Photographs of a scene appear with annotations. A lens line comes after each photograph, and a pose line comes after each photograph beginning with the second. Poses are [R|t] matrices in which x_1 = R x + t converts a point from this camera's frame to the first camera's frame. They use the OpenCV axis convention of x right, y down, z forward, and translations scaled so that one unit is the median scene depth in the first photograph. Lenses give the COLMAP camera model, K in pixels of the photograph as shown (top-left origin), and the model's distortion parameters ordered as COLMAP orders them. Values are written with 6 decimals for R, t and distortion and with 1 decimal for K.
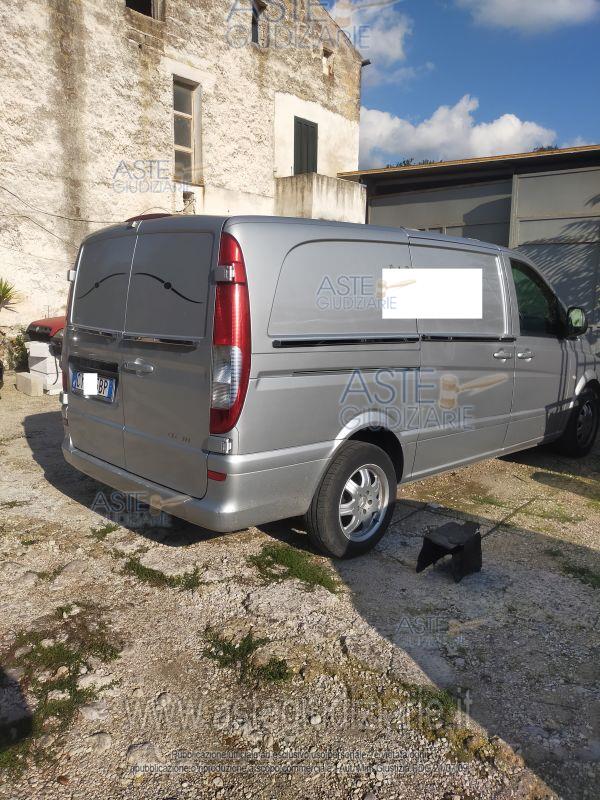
lens RADIAL K [[605.4, 0, 287.8], [0, 605.4, 401.8], [0, 0, 1]] dist [0.004929, -0.001708]
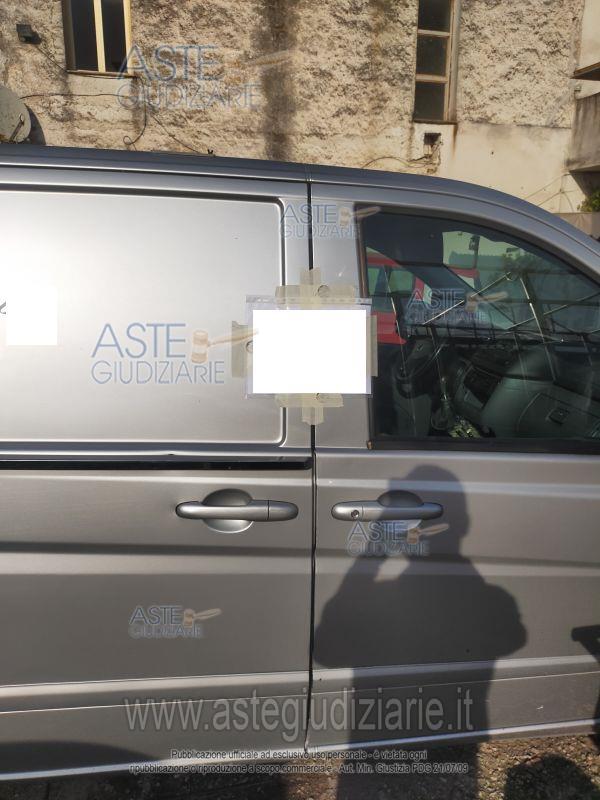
lens RADIAL K [[605.4, 0, 313.3], [0, 605.4, 391.4], [0, 0, 1]] dist [0.004929, -0.001708]
pose [[0.819541, 0.120348, -0.560240, 0.230478], [-0.094380, 0.992693, 0.075182, -0.068888], [0.565194, -0.008739, 0.824911, 0.309595]]
